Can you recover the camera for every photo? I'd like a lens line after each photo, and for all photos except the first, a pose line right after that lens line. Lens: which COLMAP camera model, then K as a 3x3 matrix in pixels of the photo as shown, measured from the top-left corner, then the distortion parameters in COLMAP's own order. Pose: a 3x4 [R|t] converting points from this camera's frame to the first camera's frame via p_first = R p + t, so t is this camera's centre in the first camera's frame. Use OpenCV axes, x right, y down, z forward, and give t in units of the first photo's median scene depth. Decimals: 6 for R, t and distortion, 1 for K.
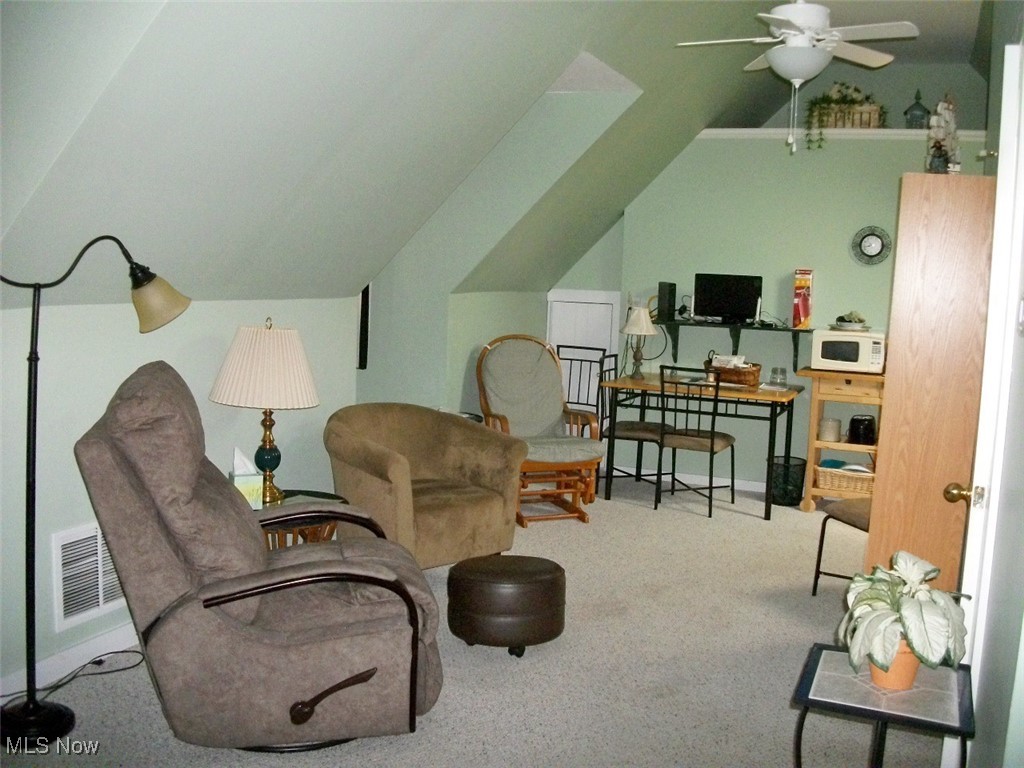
lens RADIAL K [[1004.4, 0, 512.0], [0, 1004.4, 384.0], [0, 0, 1]] dist [-0.142186, -0.004138]
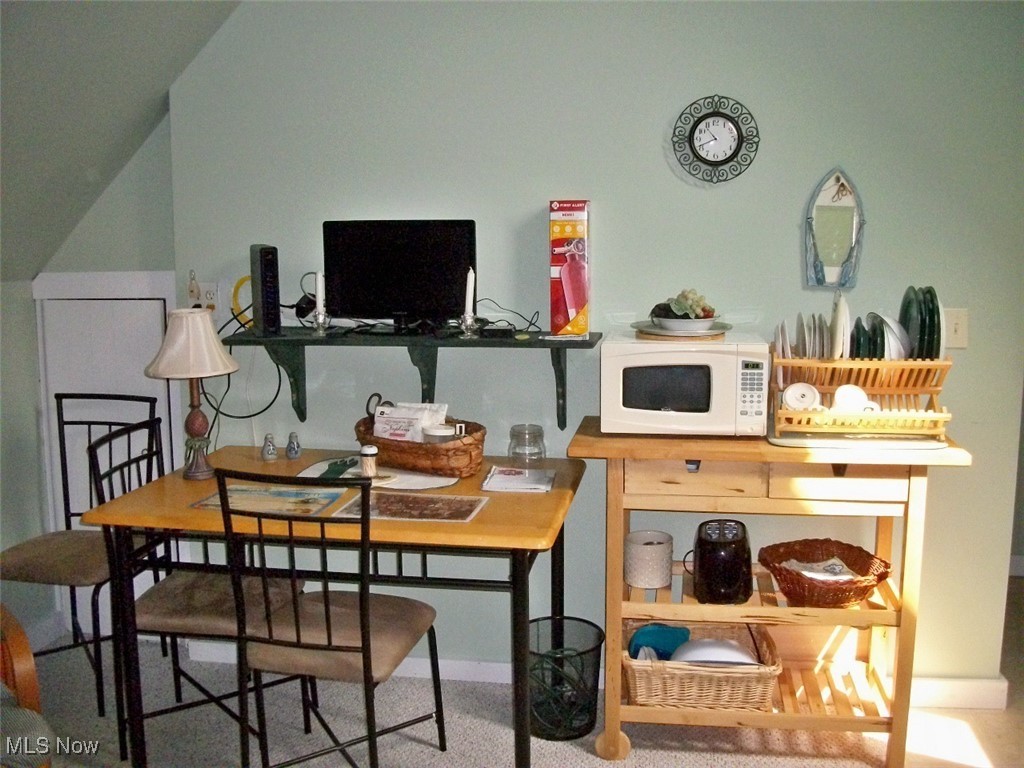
lens RADIAL K [[957.9, 0, 512.0], [0, 957.9, 384.0], [0, 0, 1]] dist [-0.079515, -0.003562]
pose [[0.969425, -0.077142, 0.232946, 0.166441], [0.066992, 0.996440, 0.051185, -0.058043], [-0.236065, -0.034014, 0.971142, 0.594974]]
